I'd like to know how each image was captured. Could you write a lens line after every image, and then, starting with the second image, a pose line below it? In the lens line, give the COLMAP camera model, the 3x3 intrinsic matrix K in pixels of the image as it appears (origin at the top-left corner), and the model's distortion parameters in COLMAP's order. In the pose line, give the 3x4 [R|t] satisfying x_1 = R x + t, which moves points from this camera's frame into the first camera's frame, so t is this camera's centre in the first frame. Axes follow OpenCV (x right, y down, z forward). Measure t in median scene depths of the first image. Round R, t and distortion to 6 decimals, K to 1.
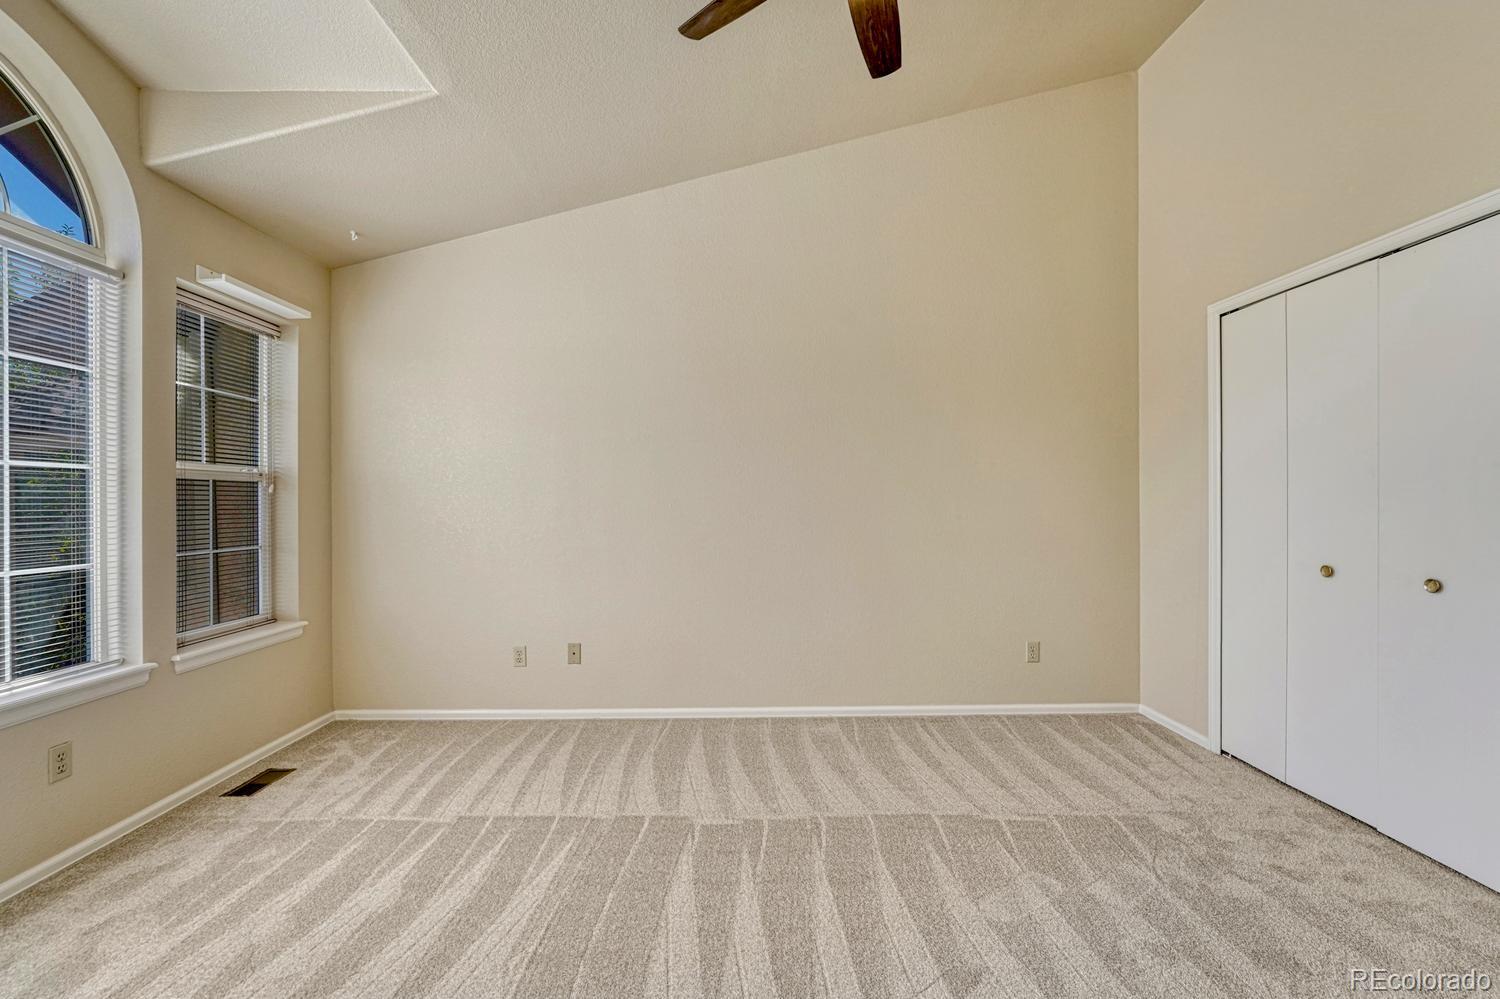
lens RADIAL K [[633.9, 0, 750.0], [0, 633.9, 499.5], [0, 0, 1]] dist [-0.010715, 0.000878]
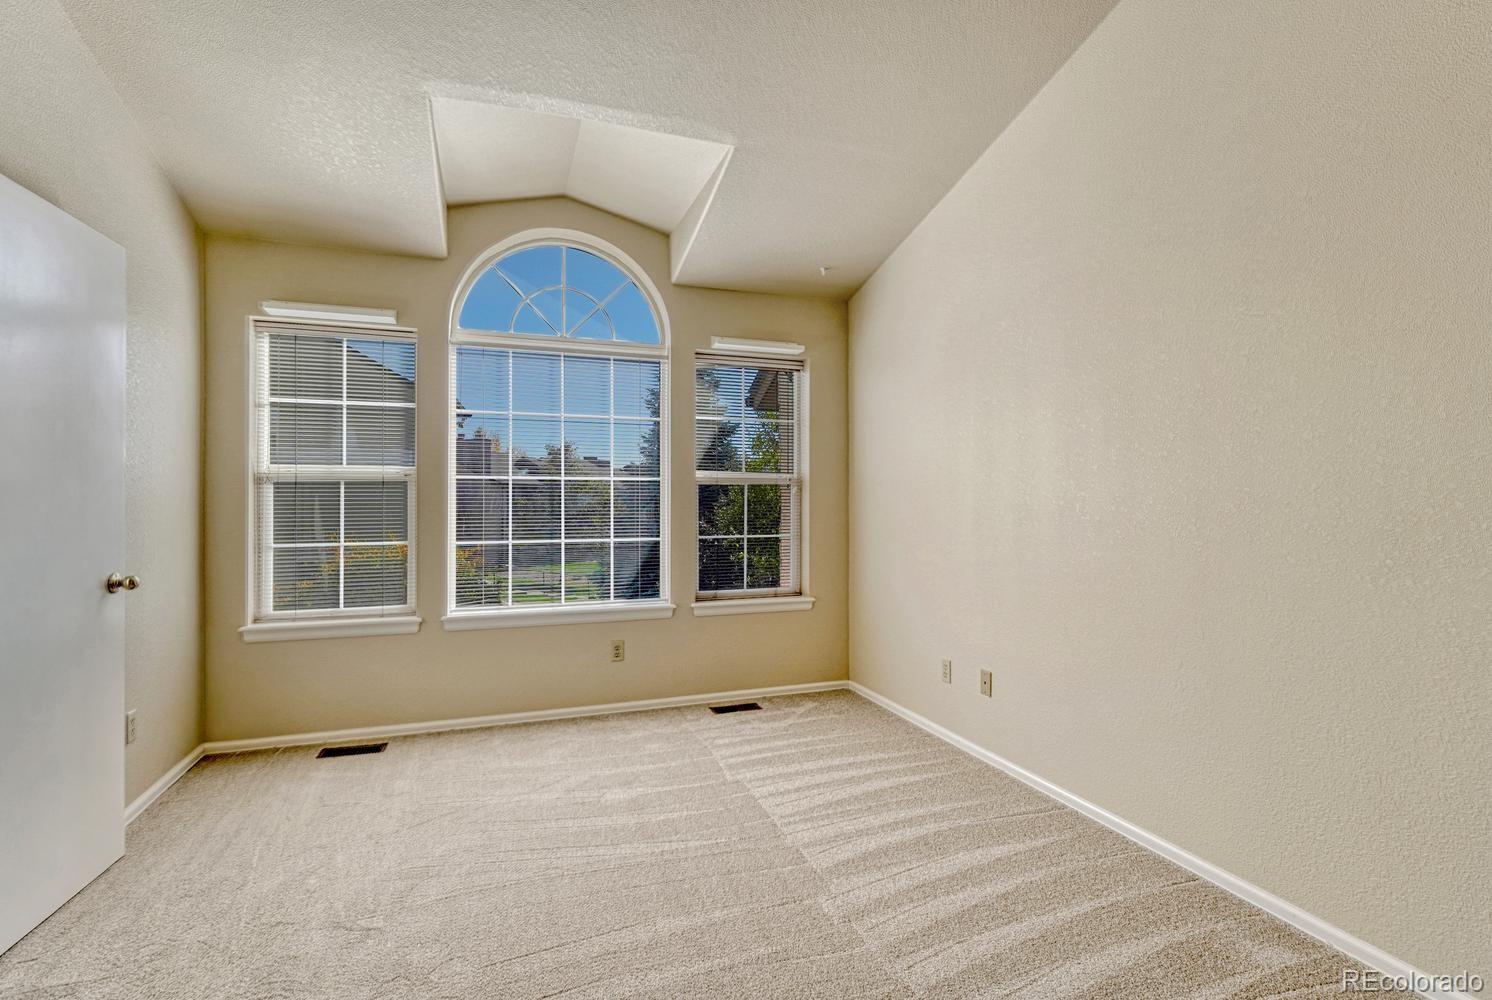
lens RADIAL K [[669.7, 0, 746.0], [0, 669.7, 500.0], [0, 0, 1]] dist [-0.002024, -0.000392]
pose [[0.350881, -0.000794, -0.936420, 0.568792], [0.002272, 0.999997, 0.000004, 0.002868], [0.936417, -0.002129, 0.350882, 0.515618]]
